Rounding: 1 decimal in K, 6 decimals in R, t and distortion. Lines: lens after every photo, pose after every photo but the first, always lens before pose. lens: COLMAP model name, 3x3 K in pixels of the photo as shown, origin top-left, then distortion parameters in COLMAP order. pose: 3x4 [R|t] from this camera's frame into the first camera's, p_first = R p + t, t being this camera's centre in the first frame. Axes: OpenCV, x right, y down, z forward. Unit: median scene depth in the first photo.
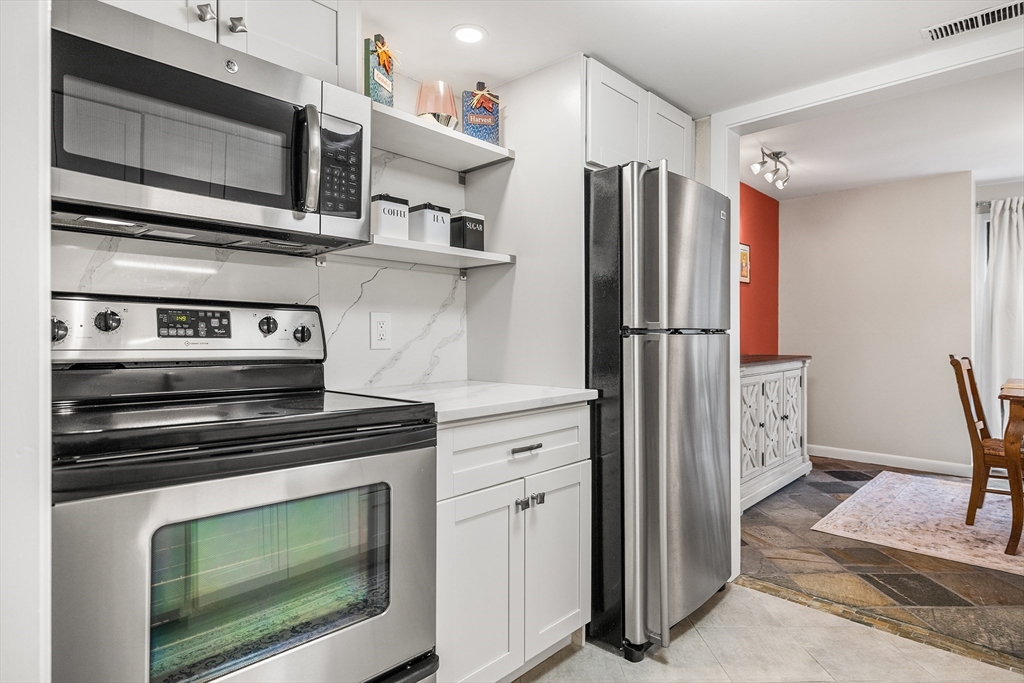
lens RADIAL K [[548.0, 0, 512.5], [0, 548.0, 343.4], [0, 0, 1]] dist [0.001526, -0.001827]
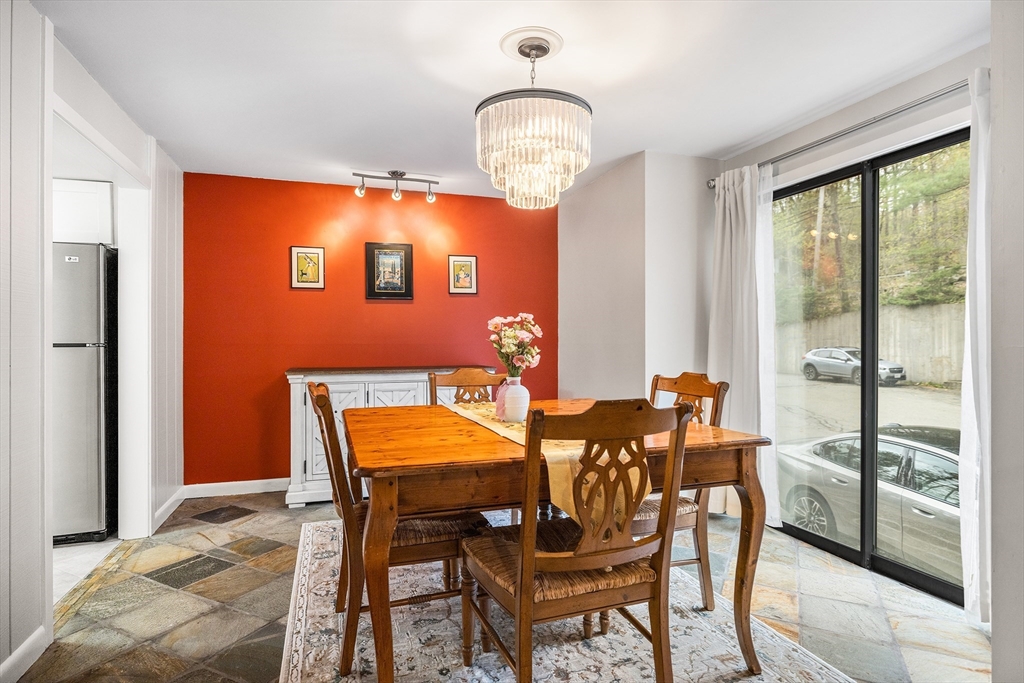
lens RADIAL K [[548.0, 0, 512.1], [0, 548.0, 333.3], [0, 0, 1]] dist [0.001526, -0.001827]
pose [[0.884502, -0.001177, -0.466535, 2.199652], [-0.007685, 0.999824, -0.017091, -0.038787], [0.466473, 0.018702, 0.884338, 0.344110]]
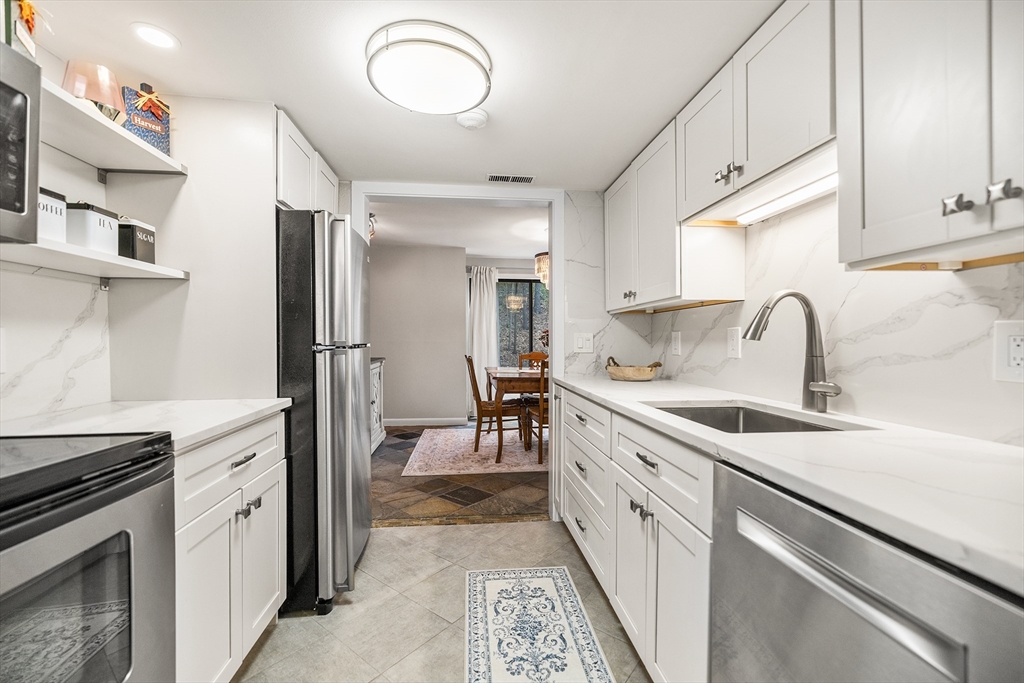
lens RADIAL K [[427.0, 0, 505.4], [0, 427.0, 346.4], [0, 0, 1]] dist [0.003690, -0.001467]
pose [[0.650106, -0.012393, 0.759742, -0.223546], [0.010583, 0.999918, 0.007254, -0.025271], [-0.759770, 0.003325, 0.650184, 0.056610]]
